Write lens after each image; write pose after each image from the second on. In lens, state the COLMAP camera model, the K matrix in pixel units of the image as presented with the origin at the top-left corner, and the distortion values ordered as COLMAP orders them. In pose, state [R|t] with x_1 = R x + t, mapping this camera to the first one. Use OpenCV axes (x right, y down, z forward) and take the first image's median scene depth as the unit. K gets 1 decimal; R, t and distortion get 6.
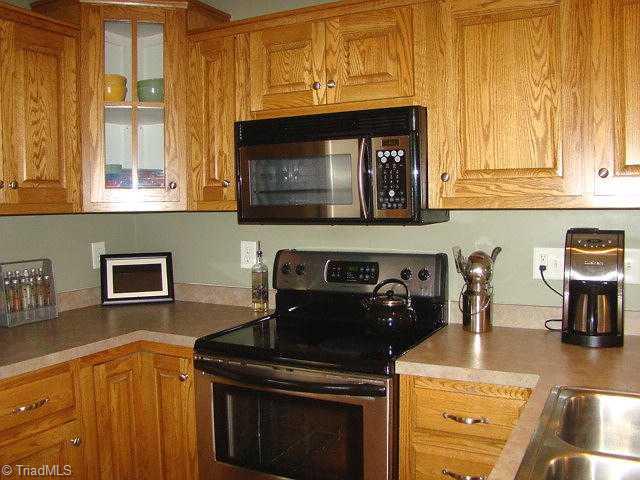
lens RADIAL K [[605.9, 0, 320.0], [0, 605.9, 240.0], [0, 0, 1]] dist [-0.187985, 0.140010]
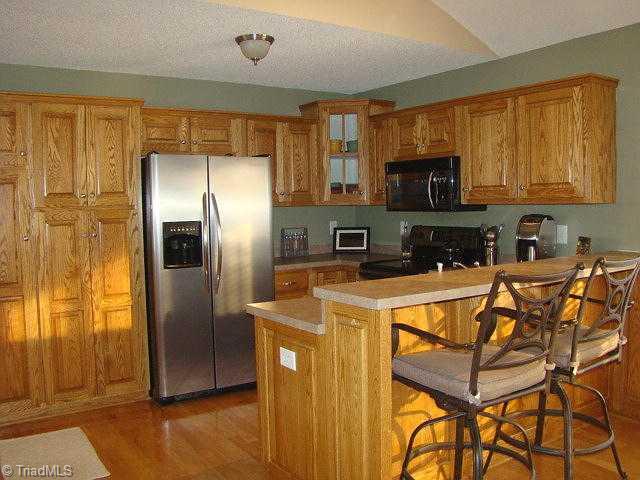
lens RADIAL K [[605.9, 0, 320.0], [0, 605.9, 240.0], [0, 0, 1]] dist [-0.187985, 0.140010]
pose [[0.880102, 0.026119, -0.474066, 0.631162], [-0.022495, 0.999658, 0.013316, 0.047892], [0.474252, -0.001055, 0.880389, -0.917451]]
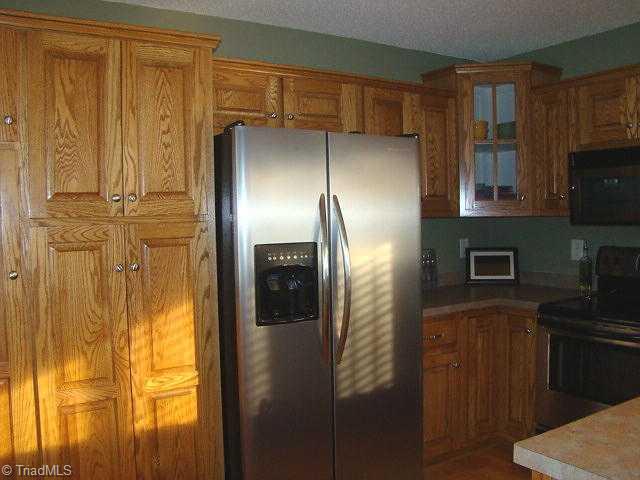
lens RADIAL K [[605.9, 0, 320.0], [0, 605.9, 240.0], [0, 0, 1]] dist [-0.187985, 0.140010]
pose [[0.864951, 0.016002, -0.501602, 0.044180], [-0.022385, 0.999727, -0.006707, 0.028040], [0.501357, 0.017030, 0.865073, -0.453296]]
